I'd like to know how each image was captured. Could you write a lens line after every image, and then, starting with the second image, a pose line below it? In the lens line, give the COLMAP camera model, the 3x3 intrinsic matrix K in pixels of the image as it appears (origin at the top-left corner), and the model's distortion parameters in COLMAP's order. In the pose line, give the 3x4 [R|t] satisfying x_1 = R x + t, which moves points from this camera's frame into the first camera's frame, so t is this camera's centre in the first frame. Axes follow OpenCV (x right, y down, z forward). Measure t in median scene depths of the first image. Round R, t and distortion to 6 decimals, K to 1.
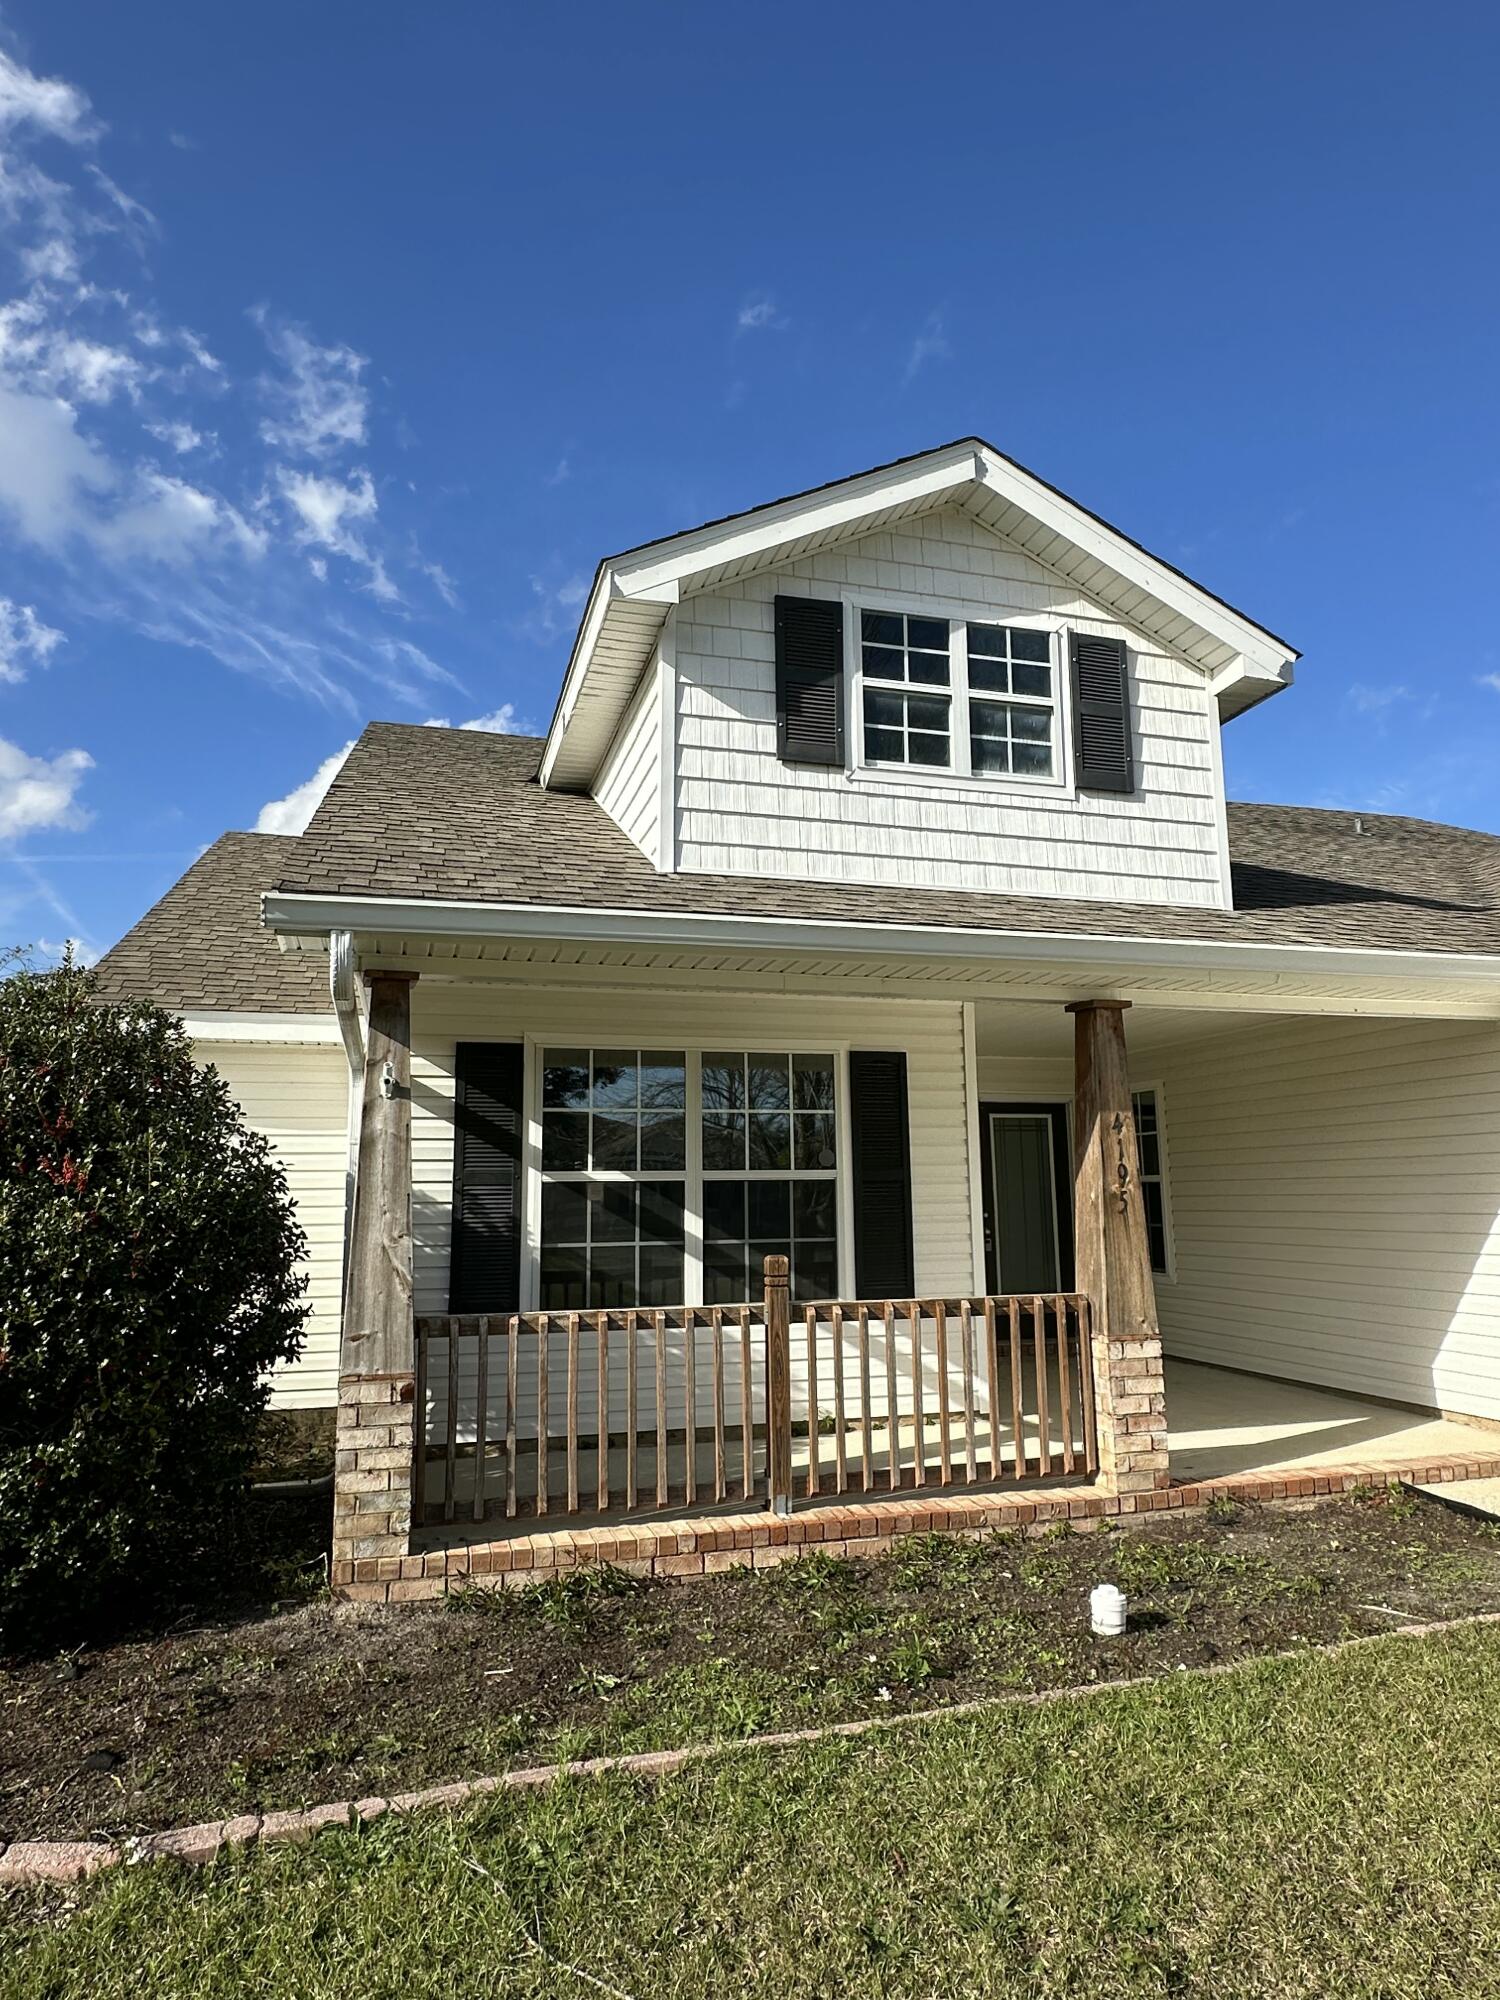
lens RADIAL K [[1184.5, 0, 744.4], [0, 1184.5, 1003.4], [0, 0, 1]] dist [-0.000067, -0.001973]
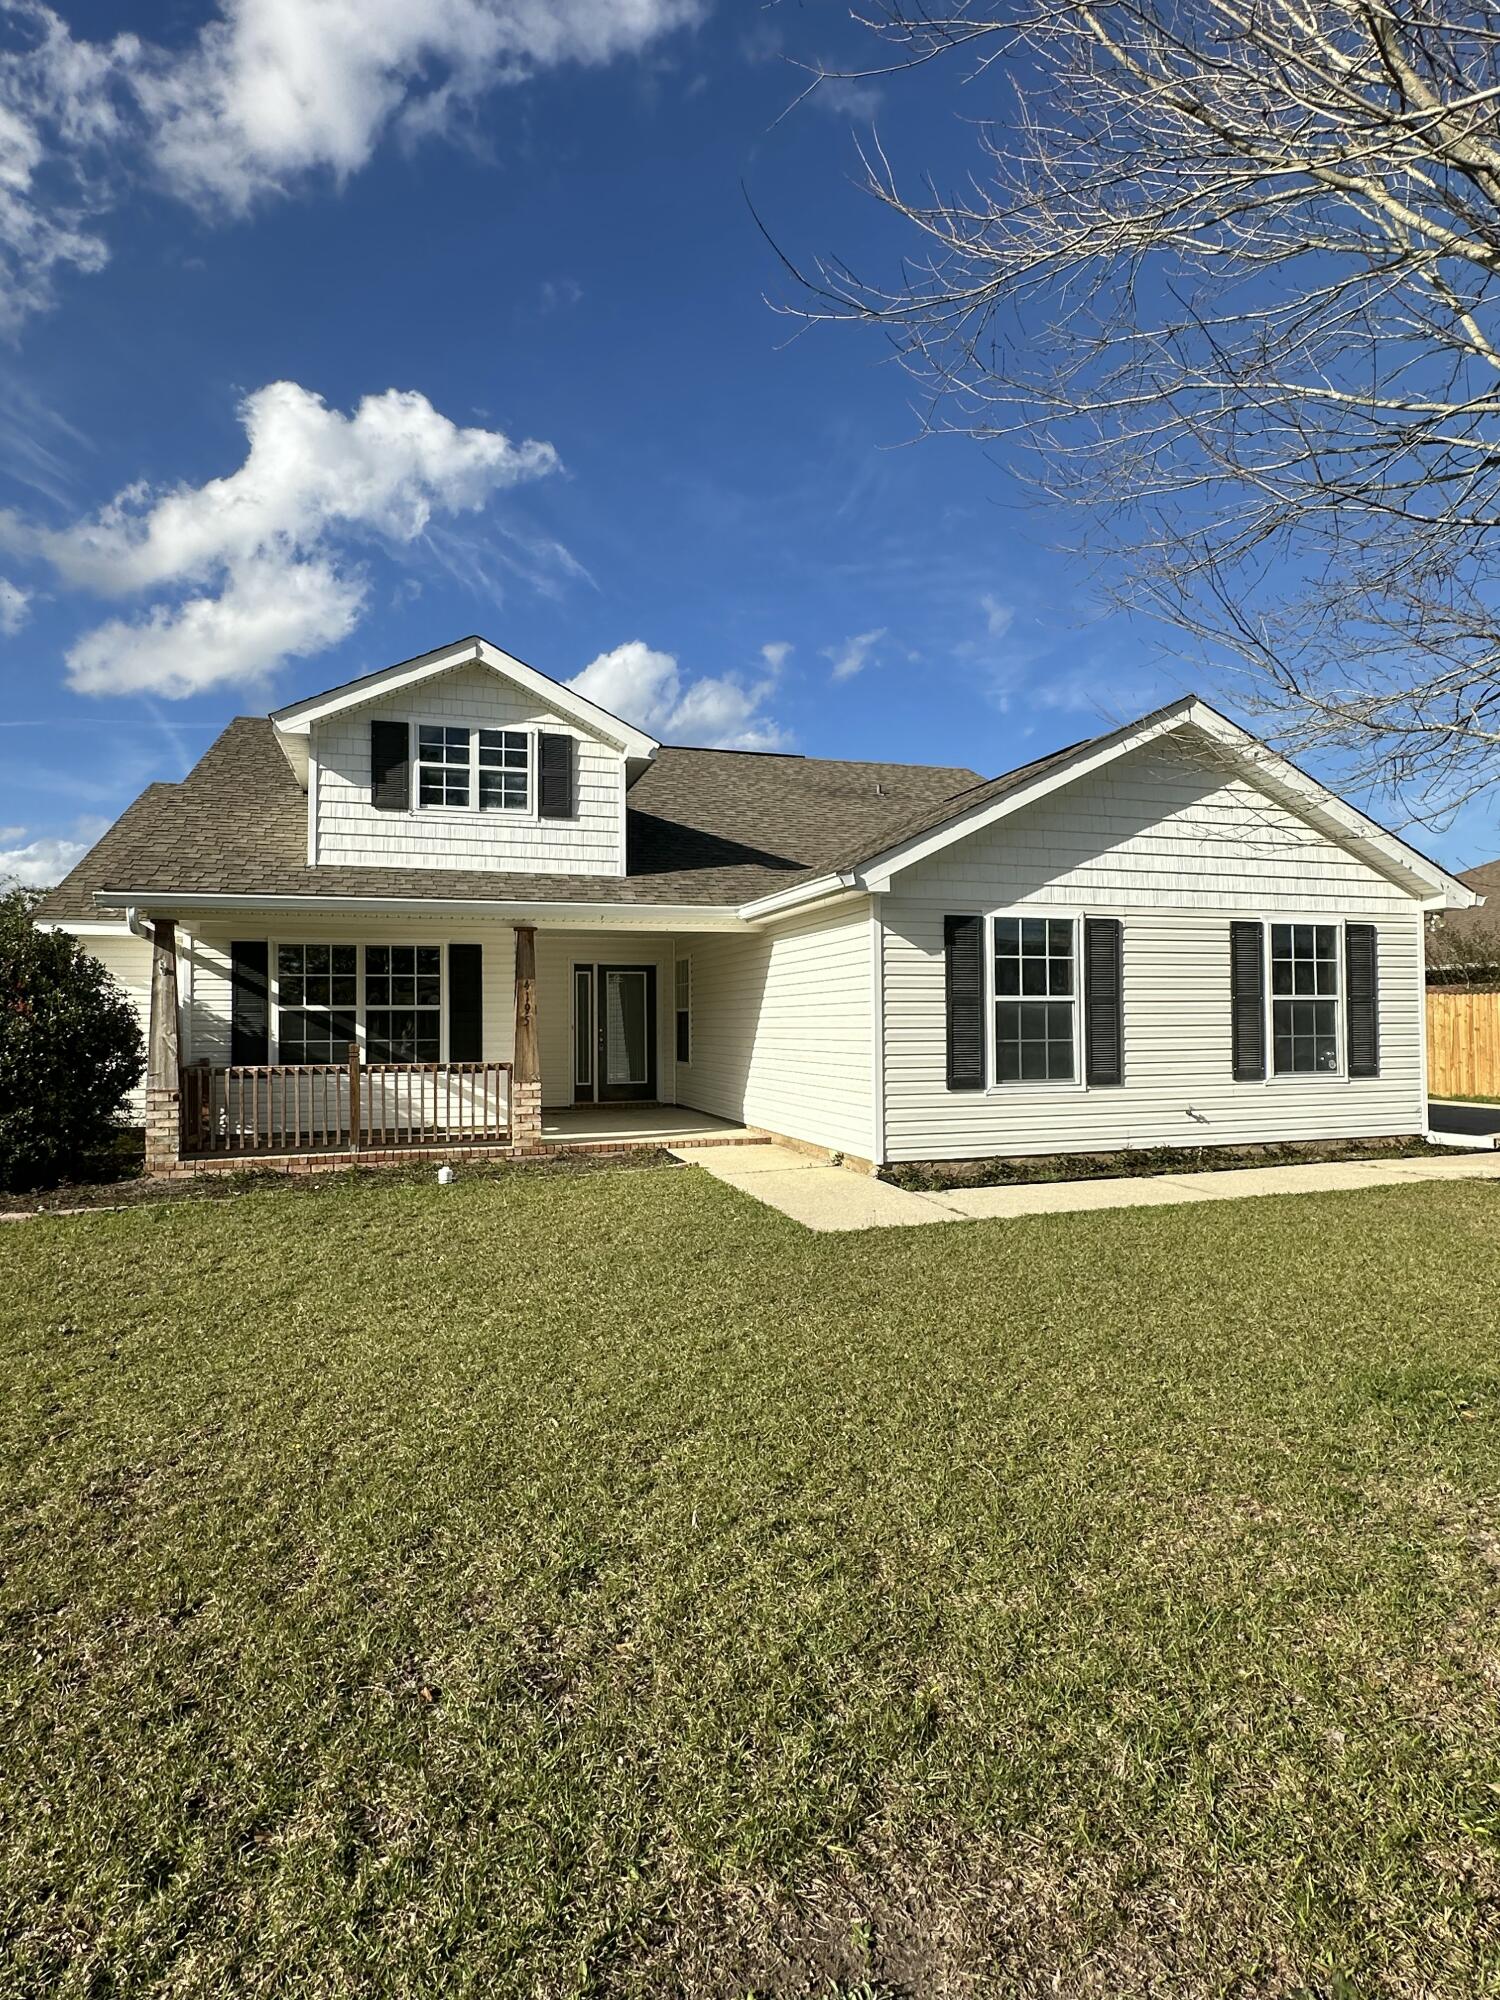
lens RADIAL K [[1046.1, 0, 750.3], [0, 1046.1, 1003.6], [0, 0, 1]] dist [-0.001874, 0.000423]
pose [[0.999646, 0.004285, 0.026248, 0.605137], [-0.008023, 0.989545, 0.144003, -0.128432], [-0.025357, -0.144162, 0.989229, -0.808913]]
